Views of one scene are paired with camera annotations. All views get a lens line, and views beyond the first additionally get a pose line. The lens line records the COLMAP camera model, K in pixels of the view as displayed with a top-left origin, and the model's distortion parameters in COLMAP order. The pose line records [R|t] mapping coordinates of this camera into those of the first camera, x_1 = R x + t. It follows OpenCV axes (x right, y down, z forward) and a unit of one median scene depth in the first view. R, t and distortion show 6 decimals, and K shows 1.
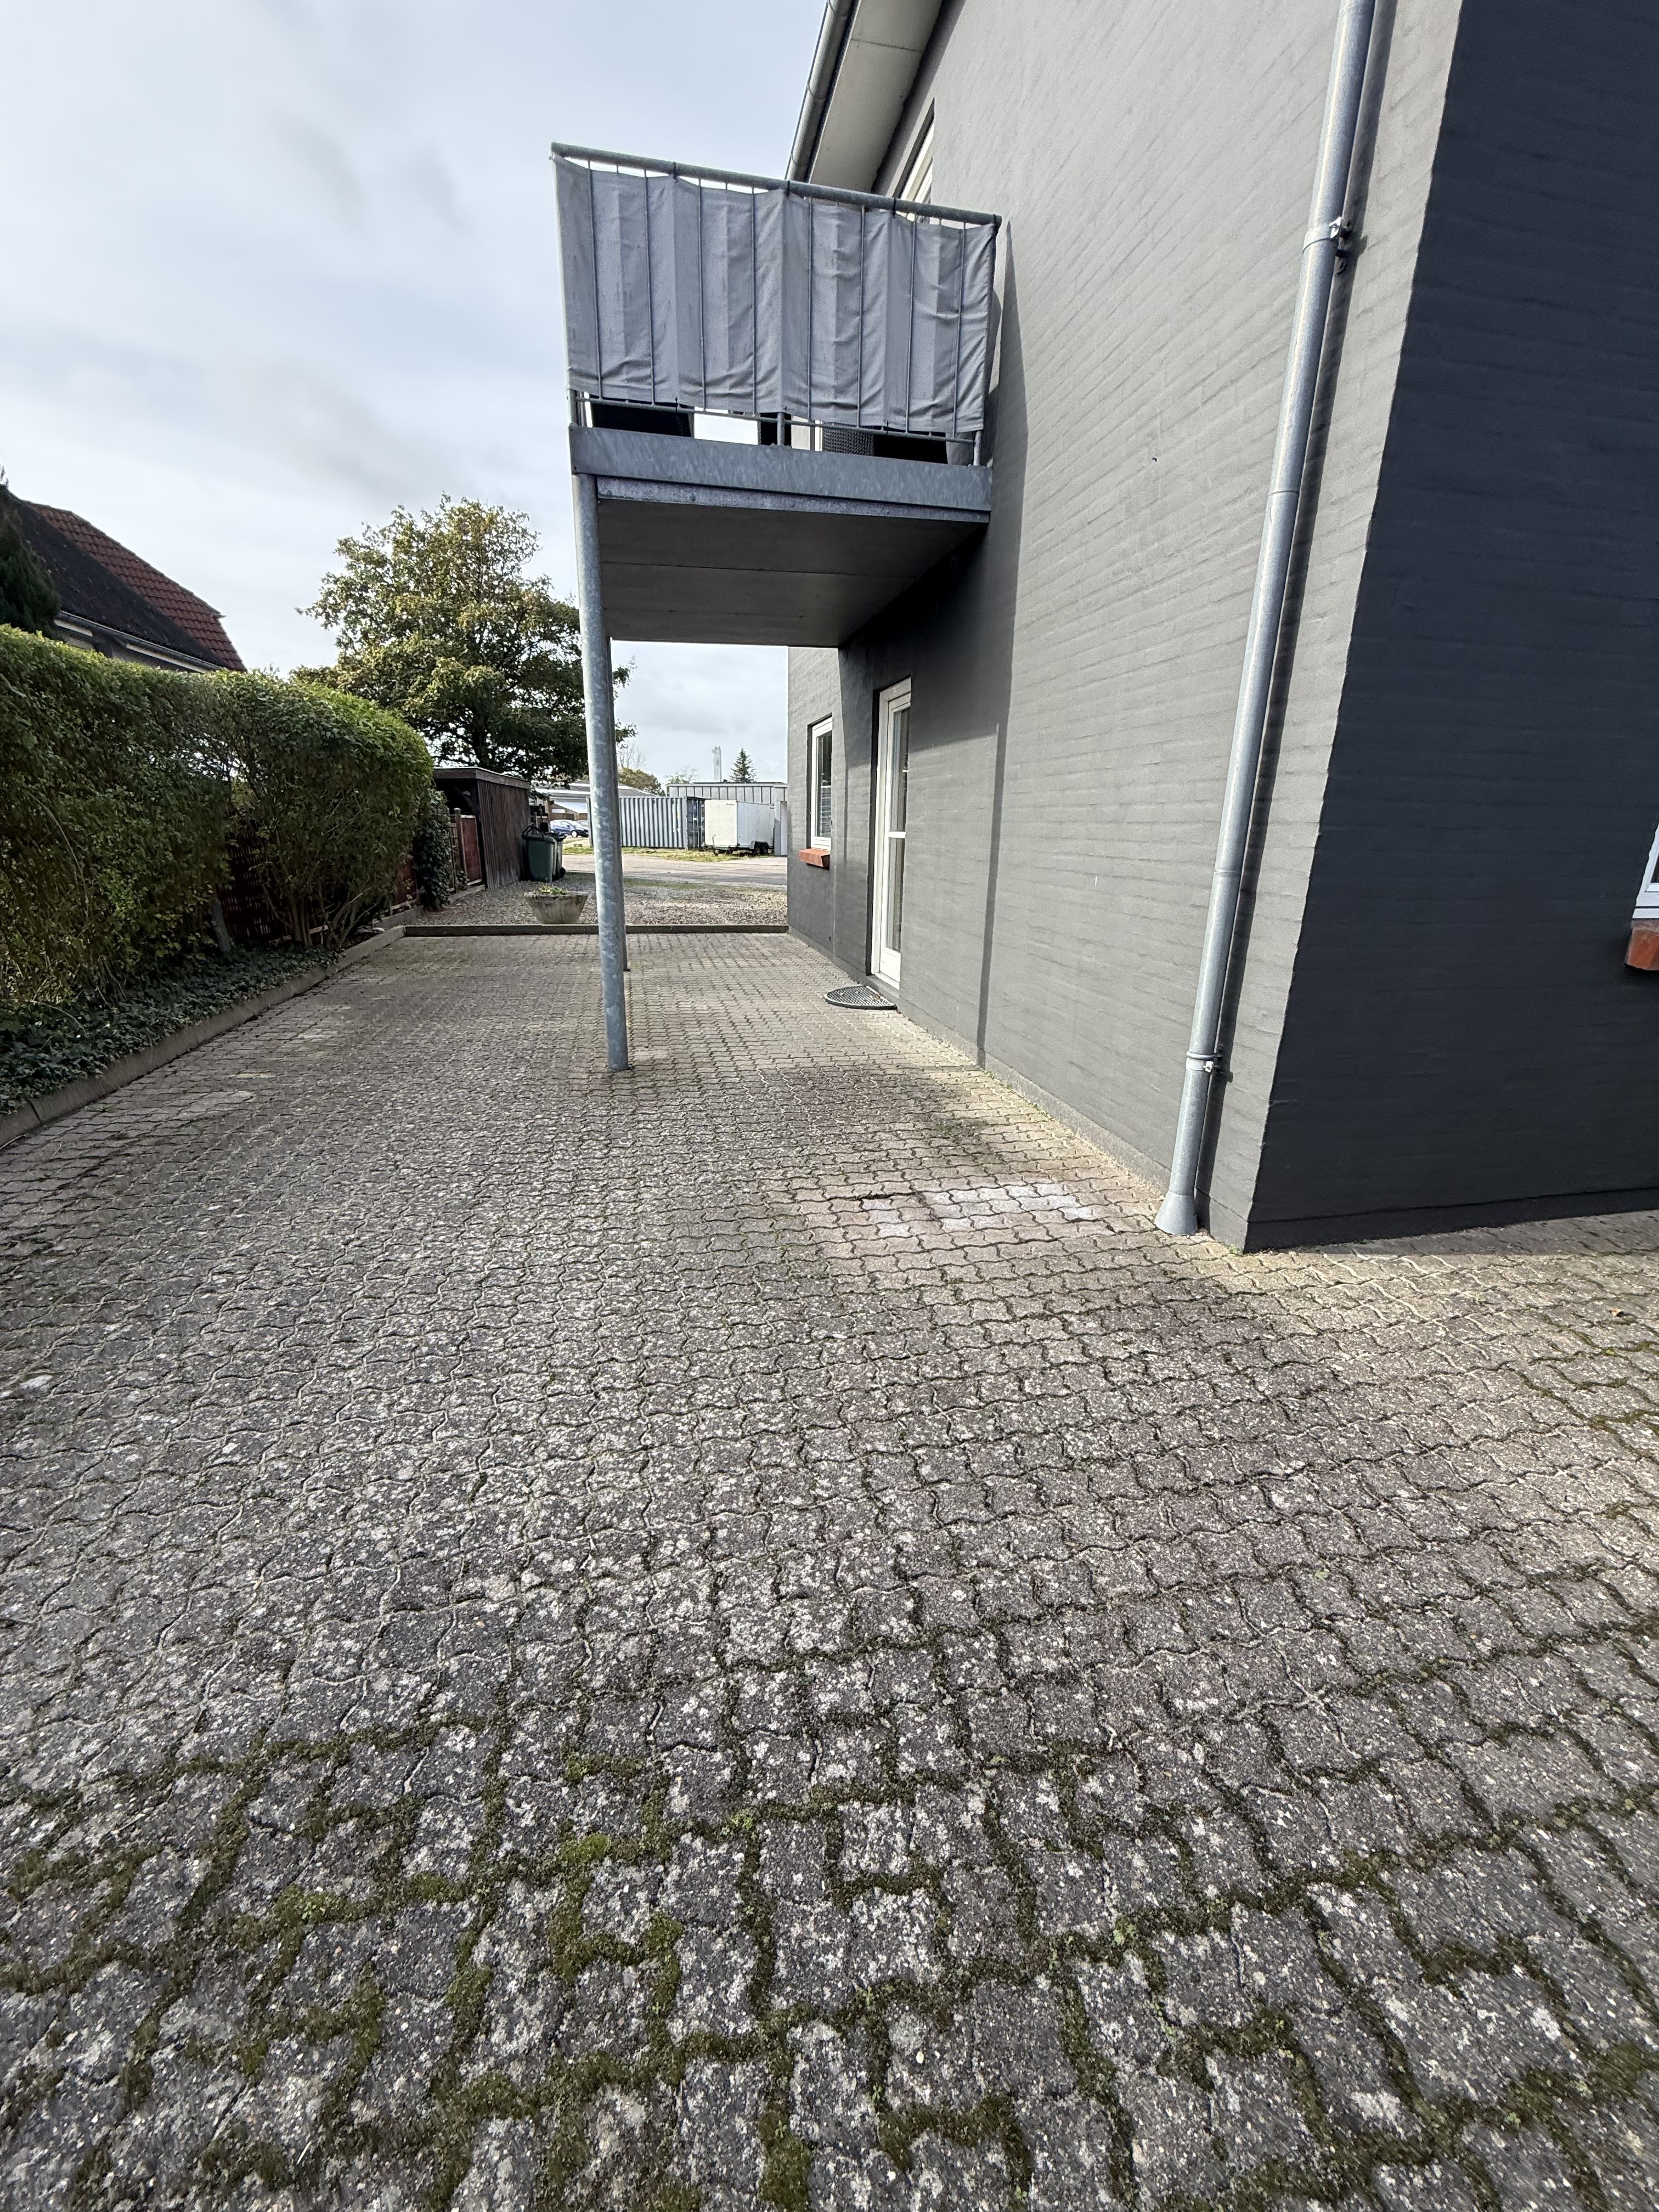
lens RADIAL K [[884.8, 0, 827.9], [0, 884.8, 1107.1], [0, 0, 1]] dist [-0.001441, -0.000168]
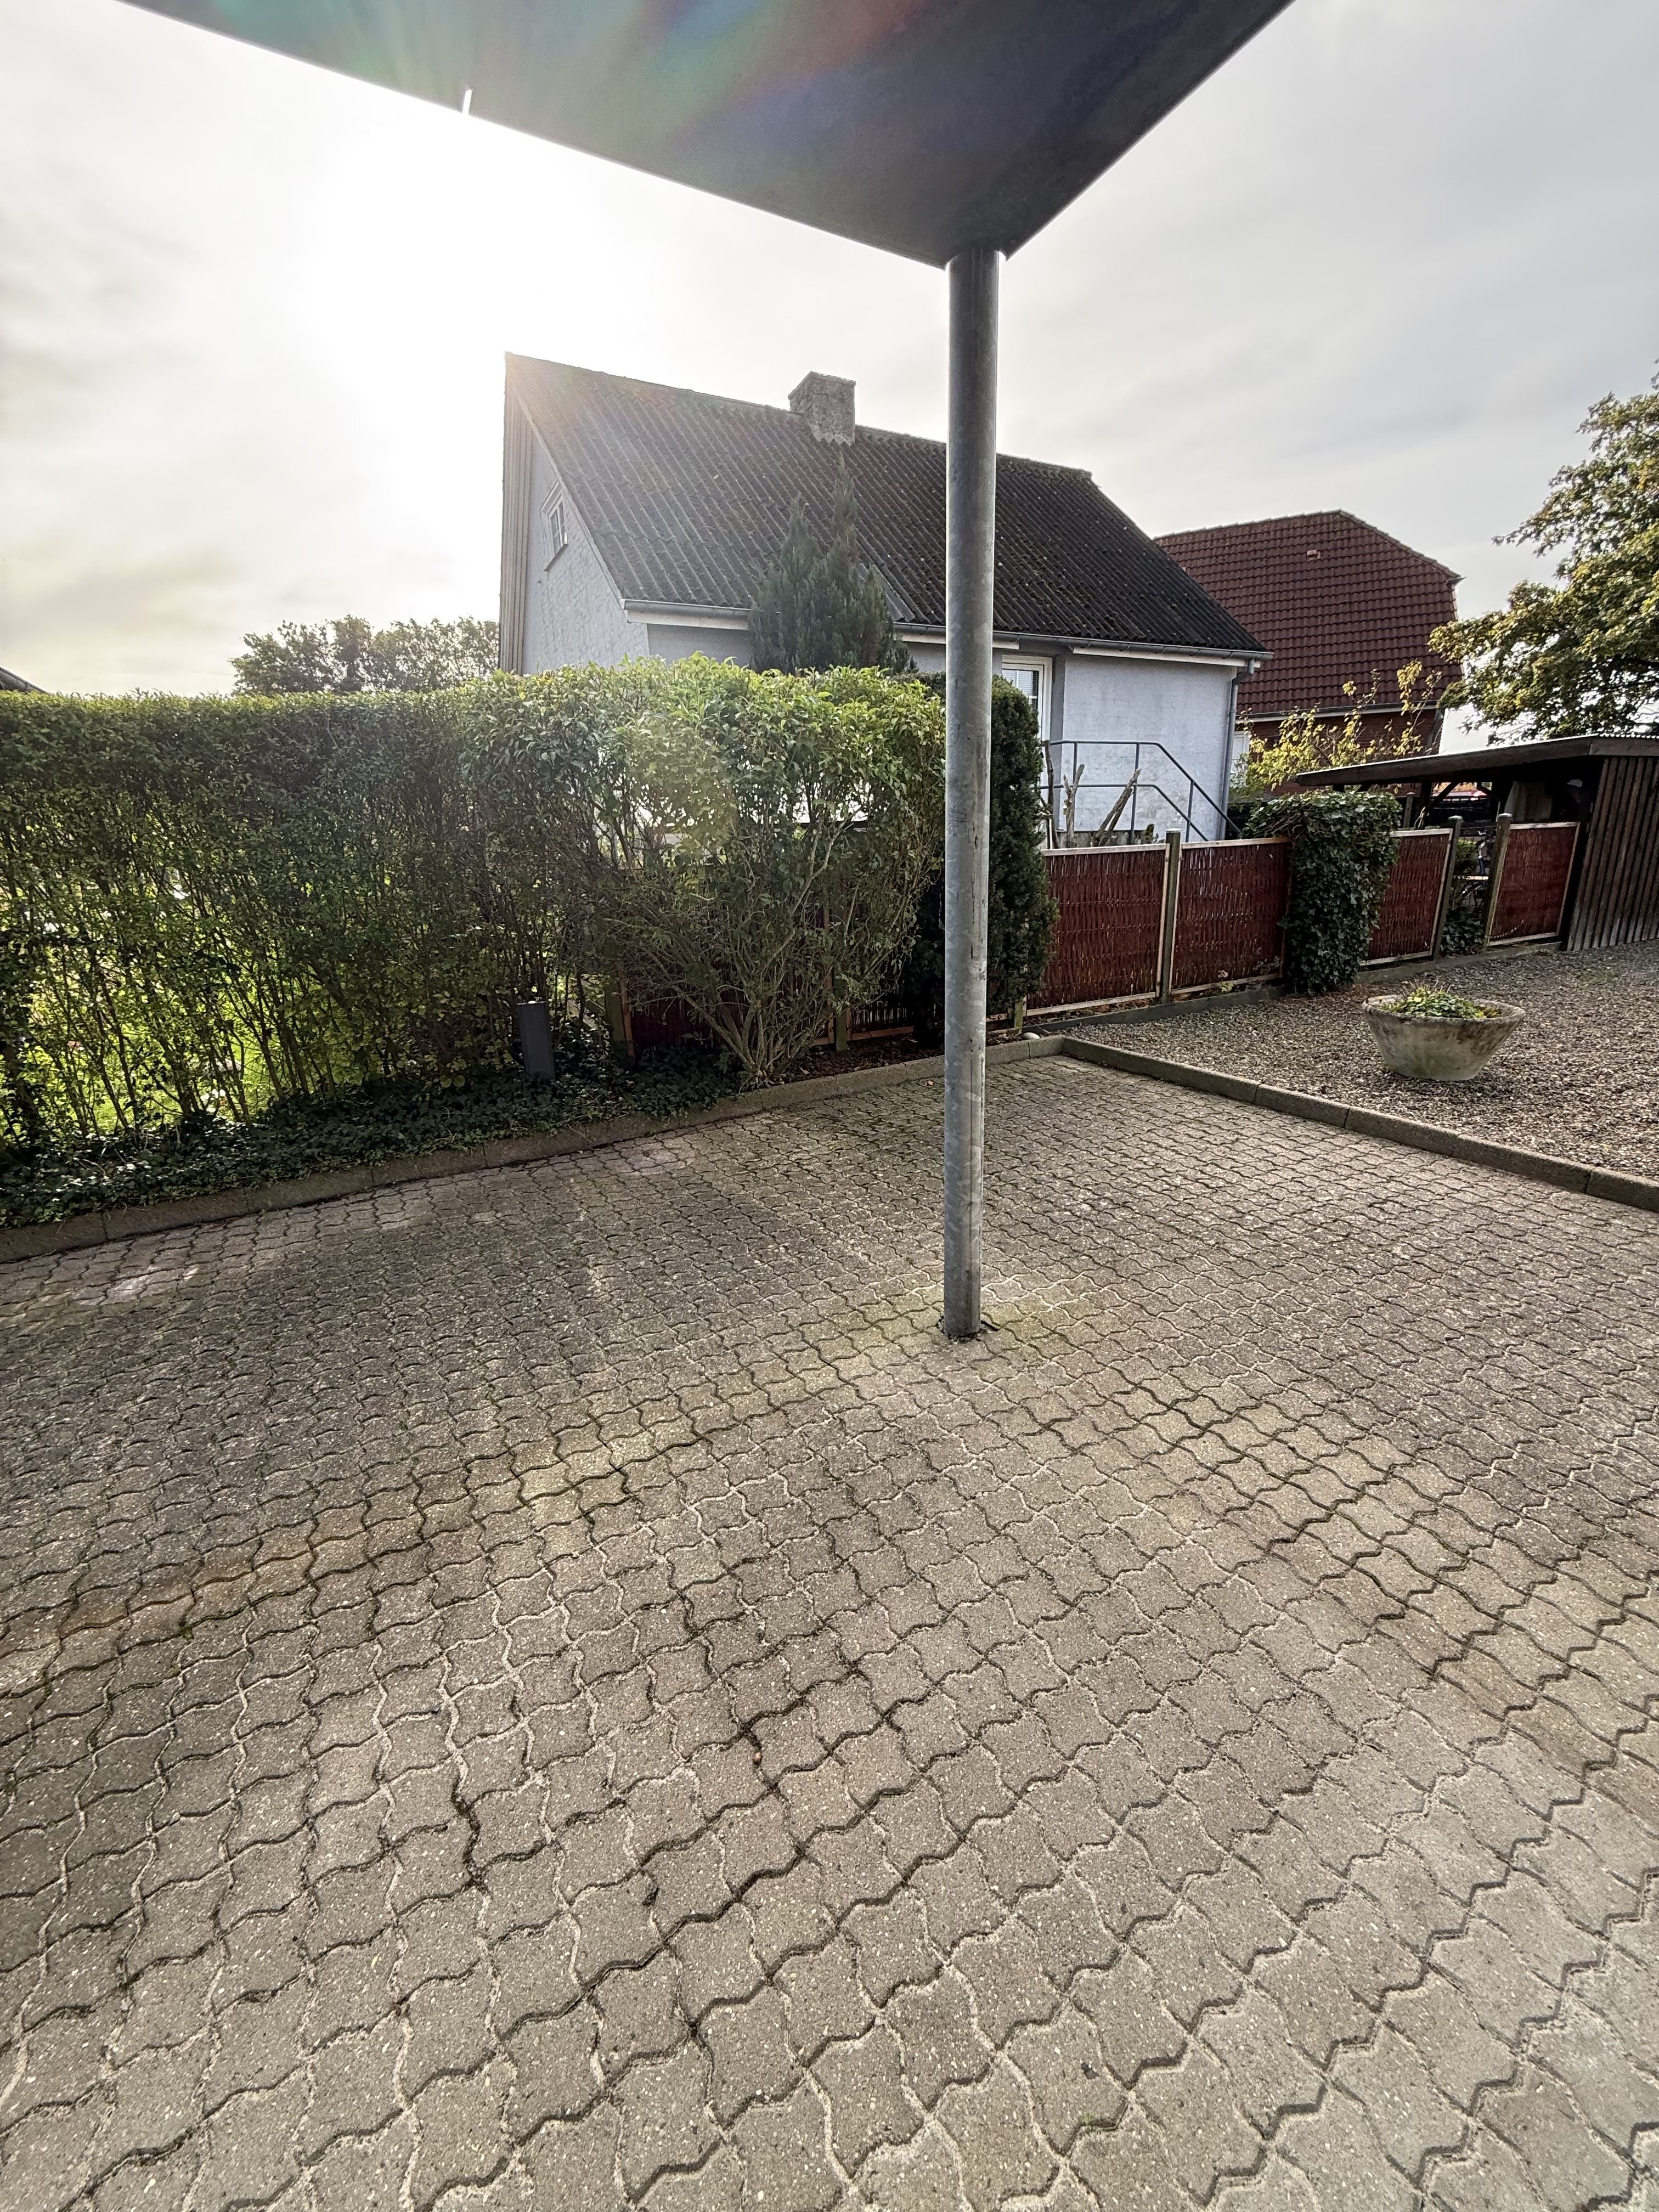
lens RADIAL K [[884.8, 0, 827.9], [0, 884.8, 1102.4], [0, 0, 1]] dist [-0.001441, -0.000168]
pose [[0.285542, 0.245687, -0.926339, 0.022489], [-0.248149, 0.952571, 0.176153, -0.118680], [0.925683, 0.179570, 0.332966, 0.341966]]
